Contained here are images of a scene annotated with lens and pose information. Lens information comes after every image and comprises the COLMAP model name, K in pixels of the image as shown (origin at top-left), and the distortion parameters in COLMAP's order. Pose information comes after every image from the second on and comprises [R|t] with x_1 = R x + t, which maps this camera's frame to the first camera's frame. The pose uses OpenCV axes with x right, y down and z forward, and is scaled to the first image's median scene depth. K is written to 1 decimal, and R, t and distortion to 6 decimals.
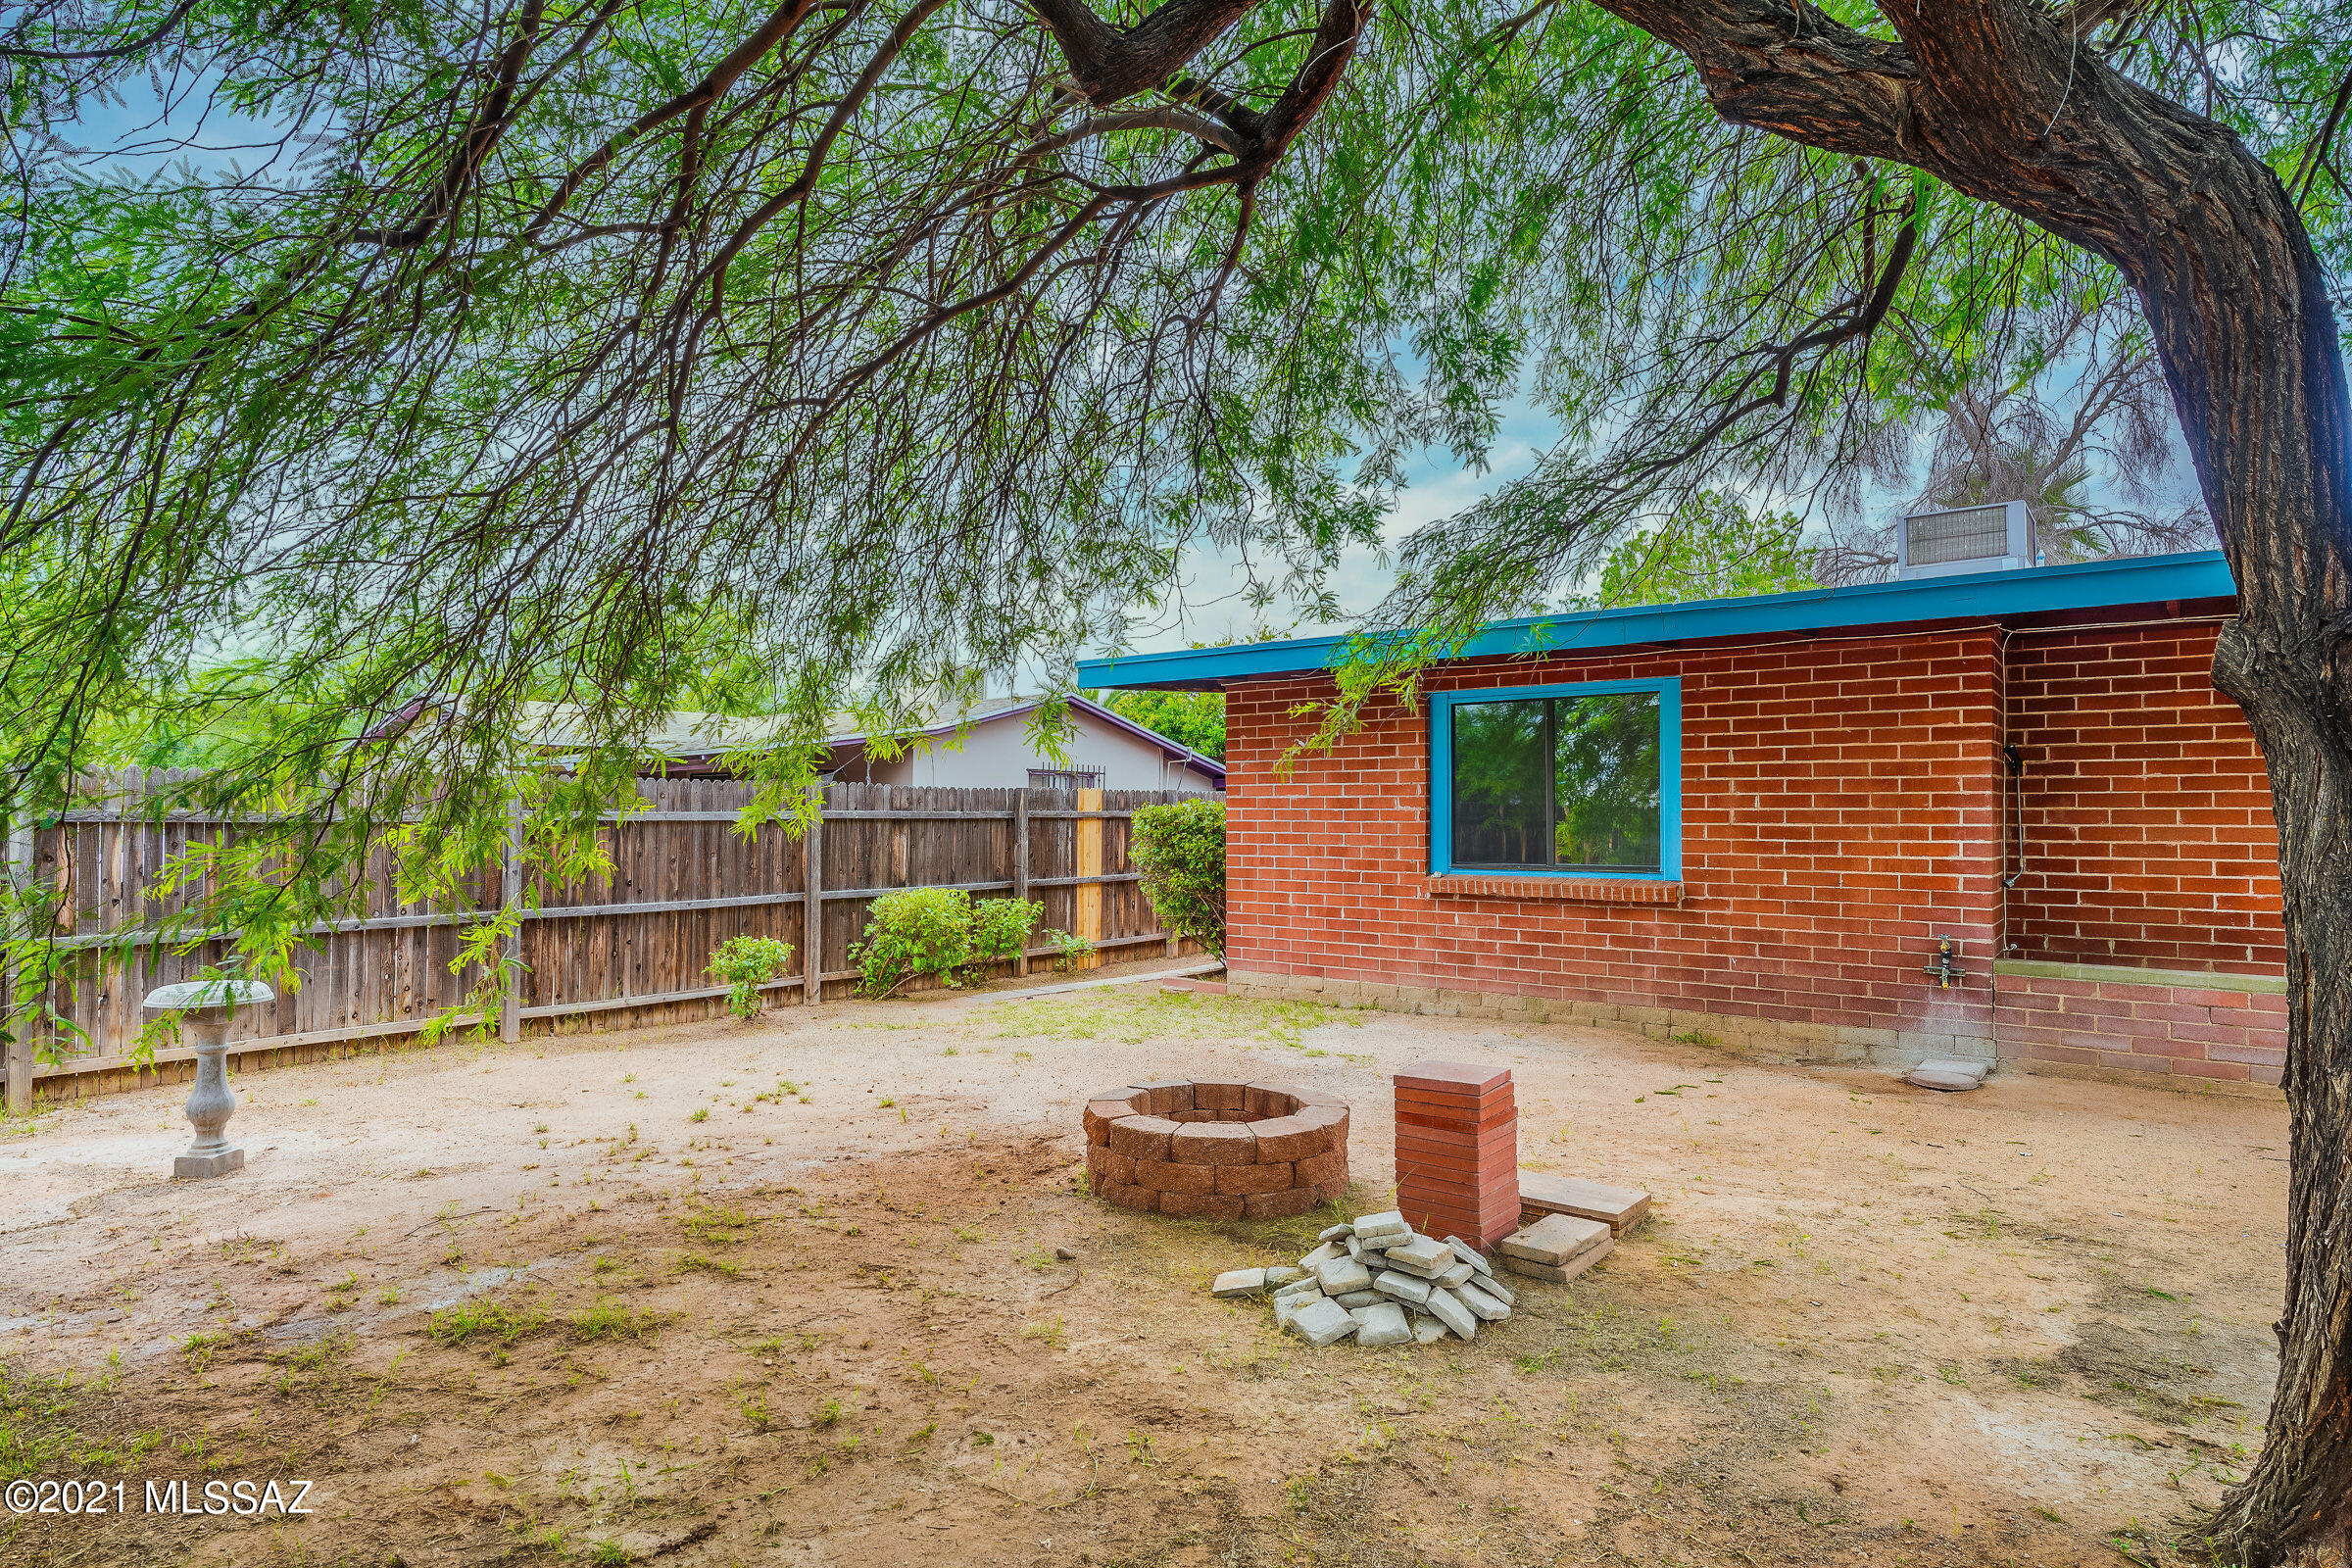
lens RADIAL K [[1323.8, 0, 1177.3], [0, 1323.8, 827.3], [0, 0, 1]] dist [0.000160, 0.001068]
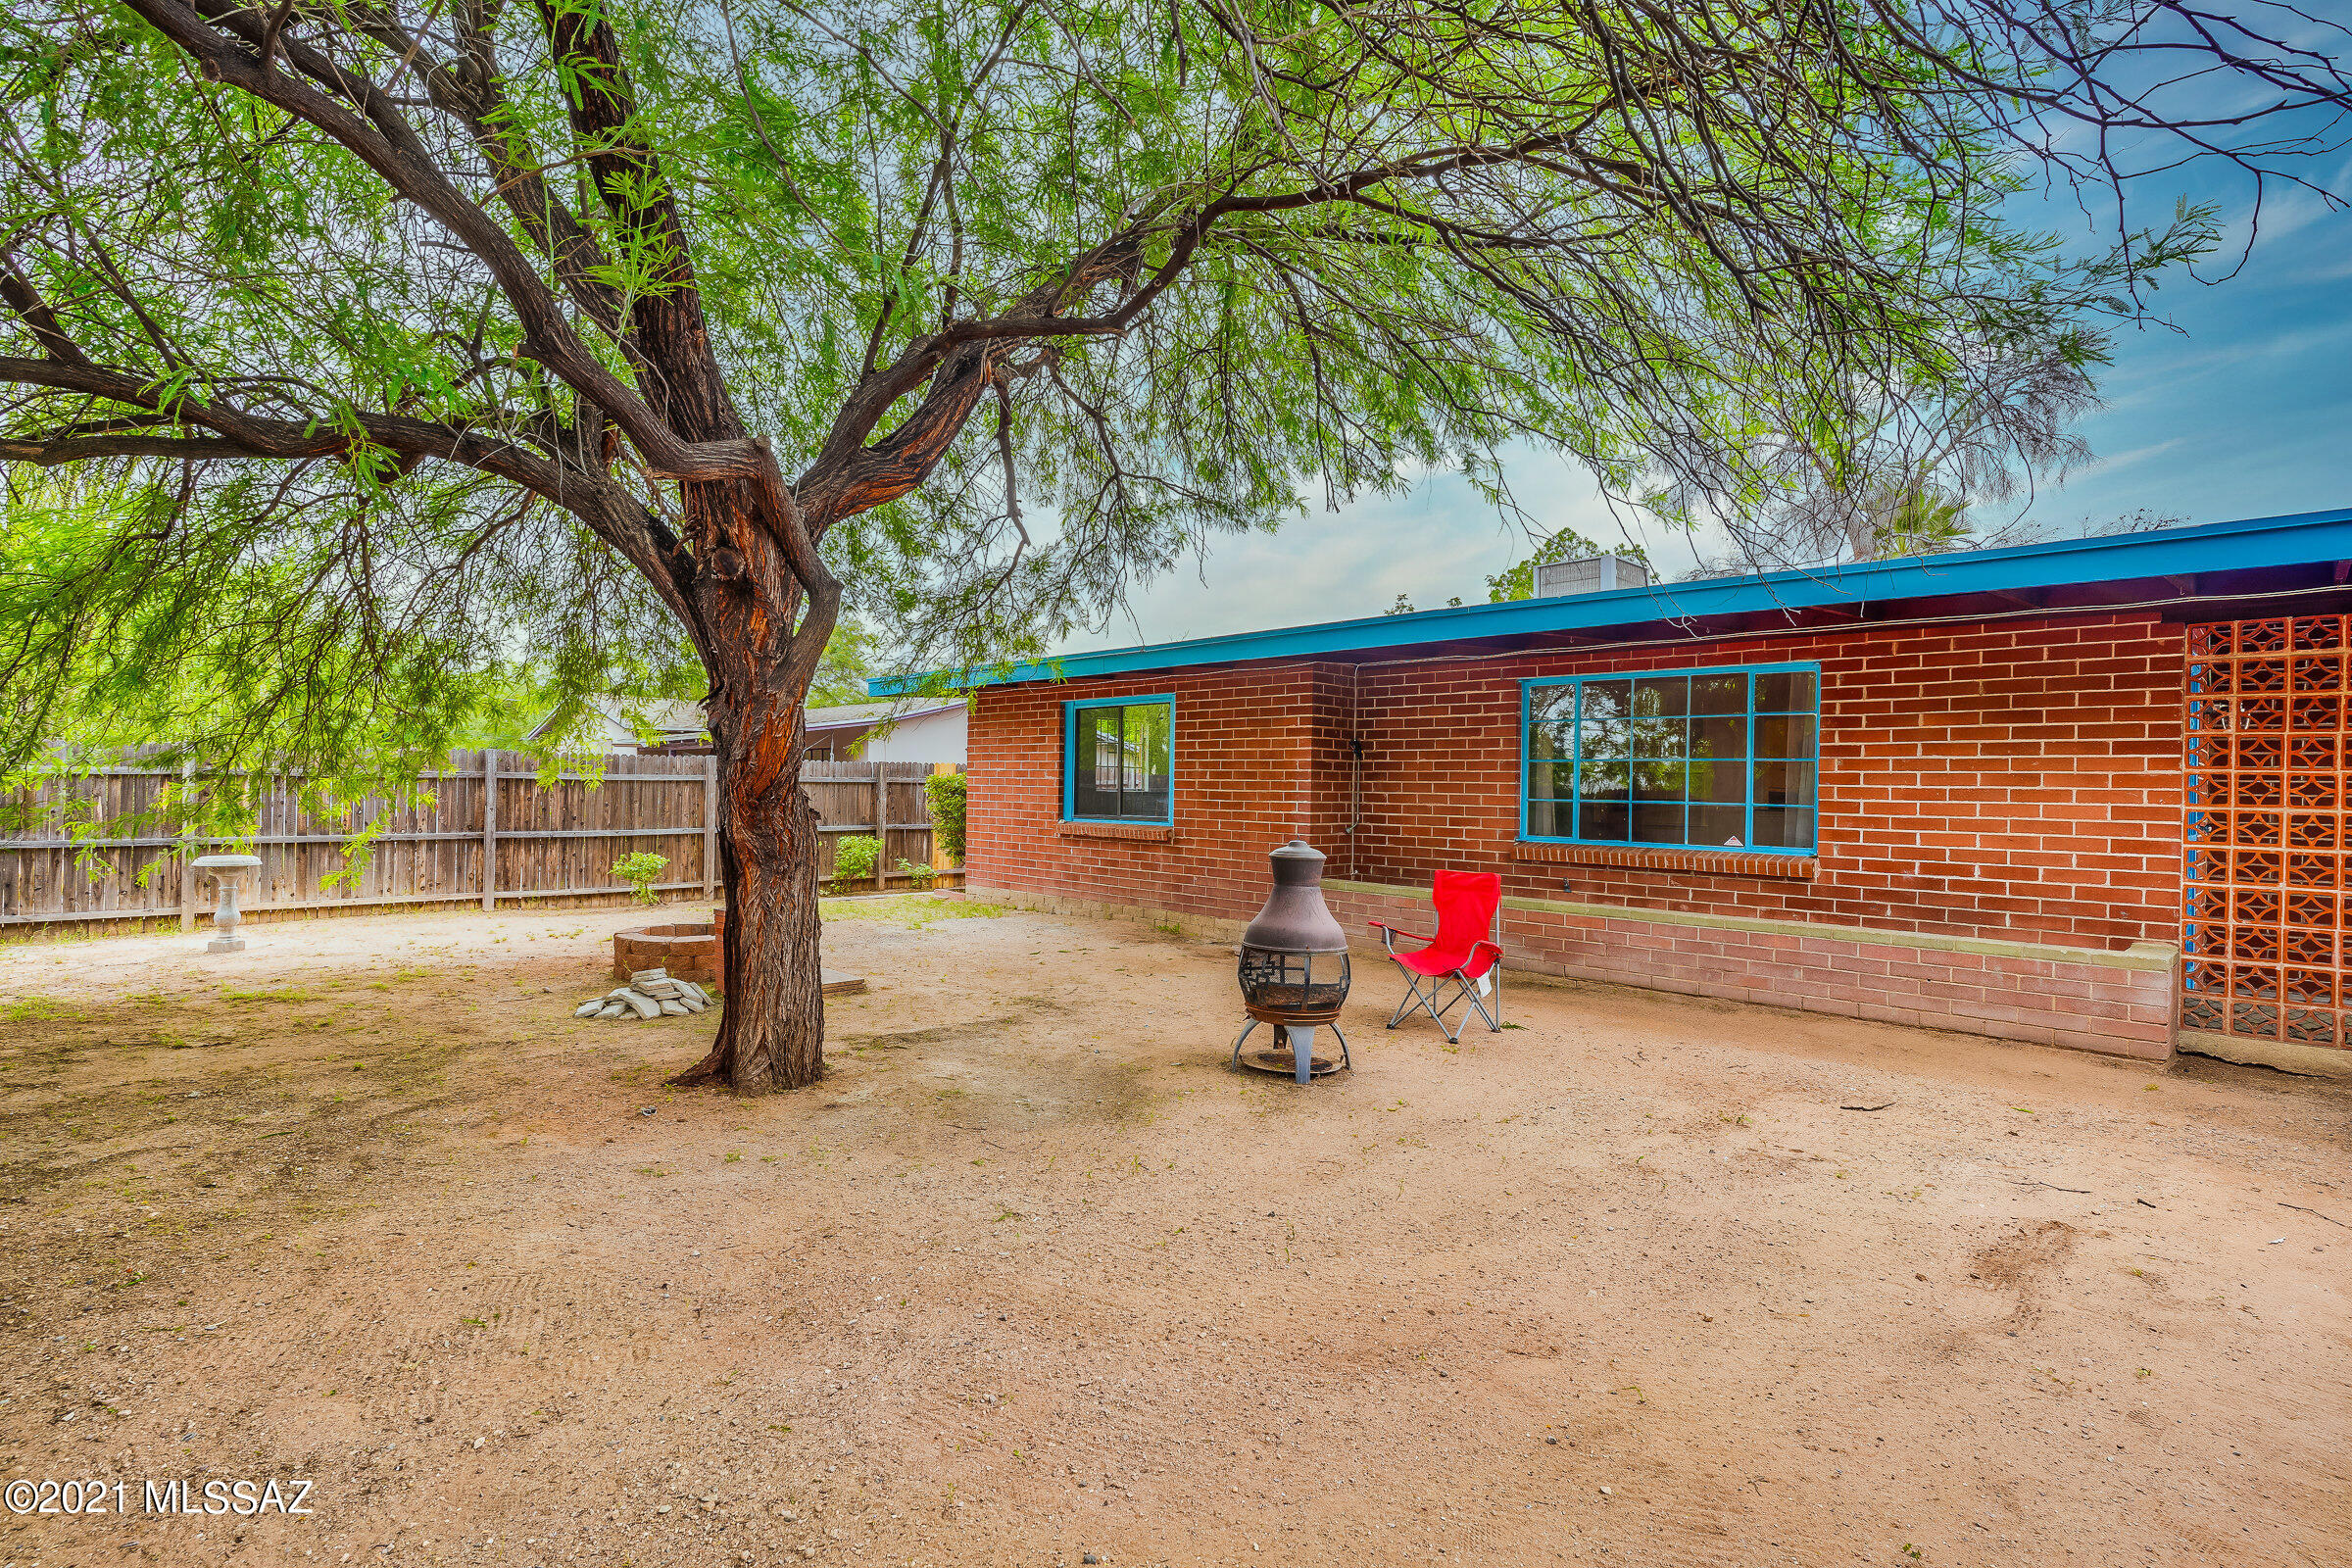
lens RADIAL K [[1136.5, 0, 1181.0], [0, 1136.5, 790.8], [0, 0, 1]] dist [-0.004747, 0.004105]
pose [[0.990153, 0.013939, -0.139294, 0.530171], [-0.015018, 0.999865, -0.006696, 0.007313], [0.139181, 0.008722, 0.990228, -0.279555]]
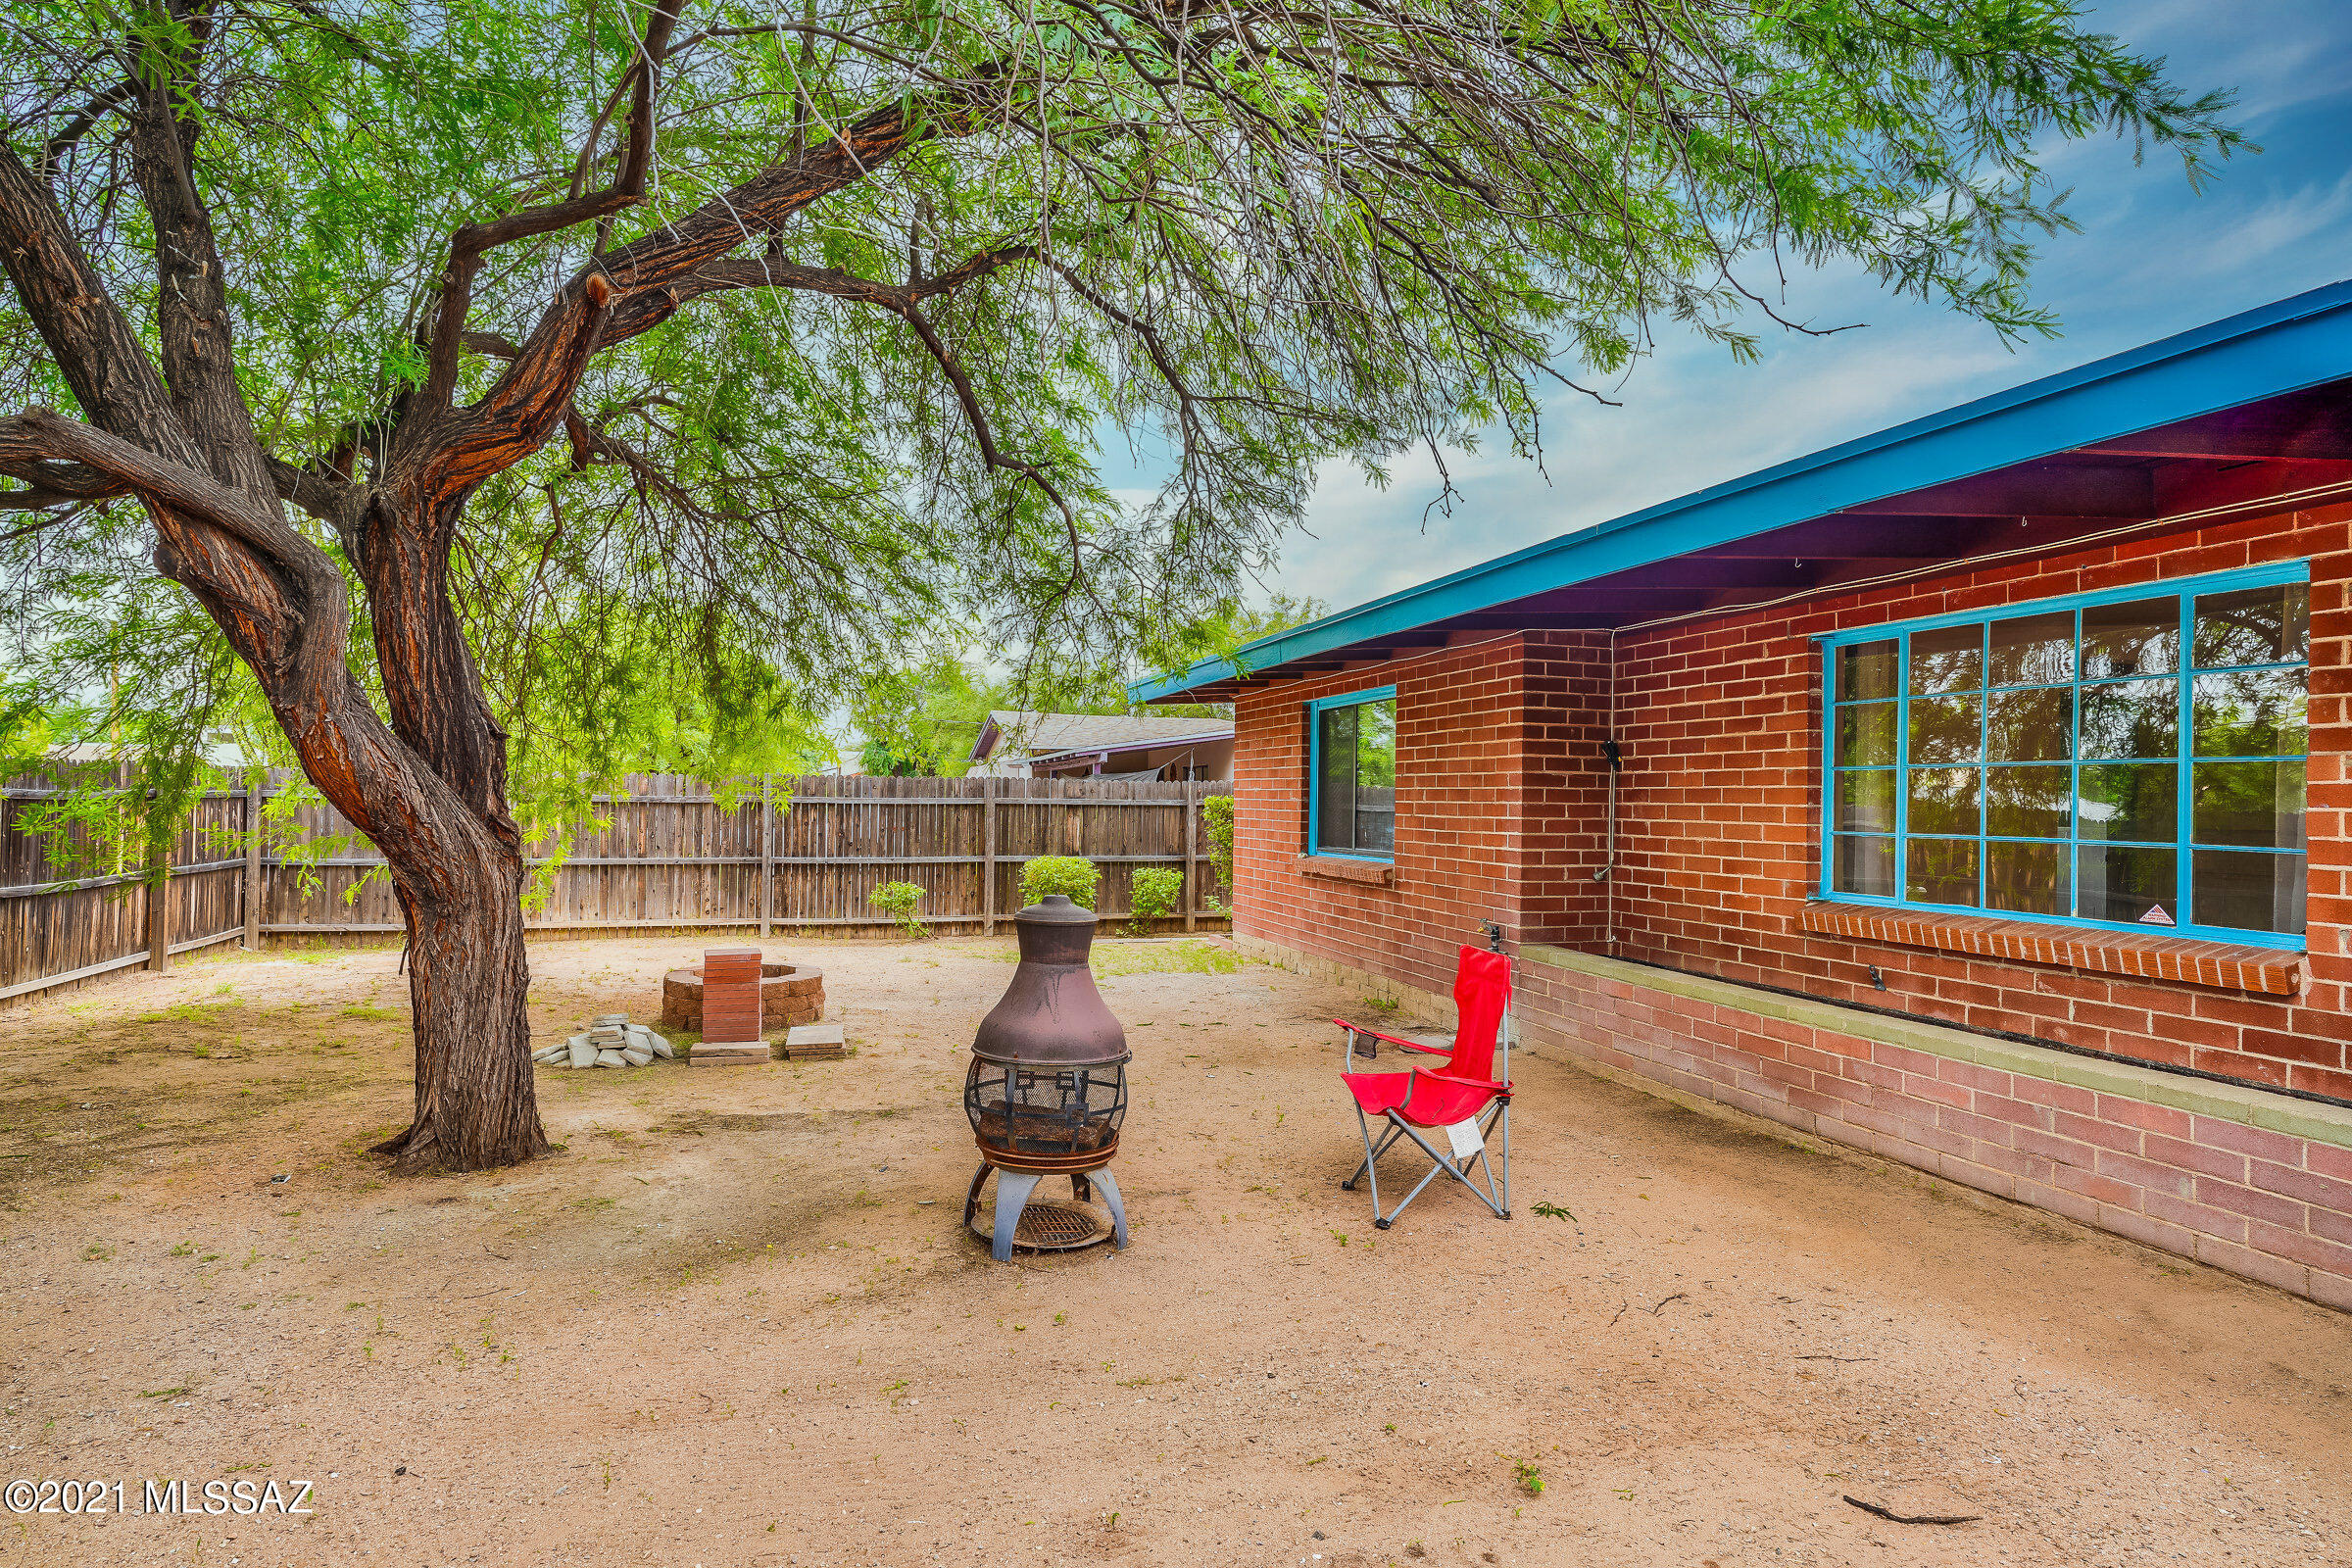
lens RADIAL K [[1323.8, 0, 1173.7], [0, 1323.8, 788.0], [0, 0, 1]] dist [0.000160, 0.001068]
pose [[0.805698, 0.002725, -0.592320, 0.833187], [-0.016244, 0.999715, -0.017496, -0.002130], [0.592104, 0.023718, 0.805513, -0.022263]]
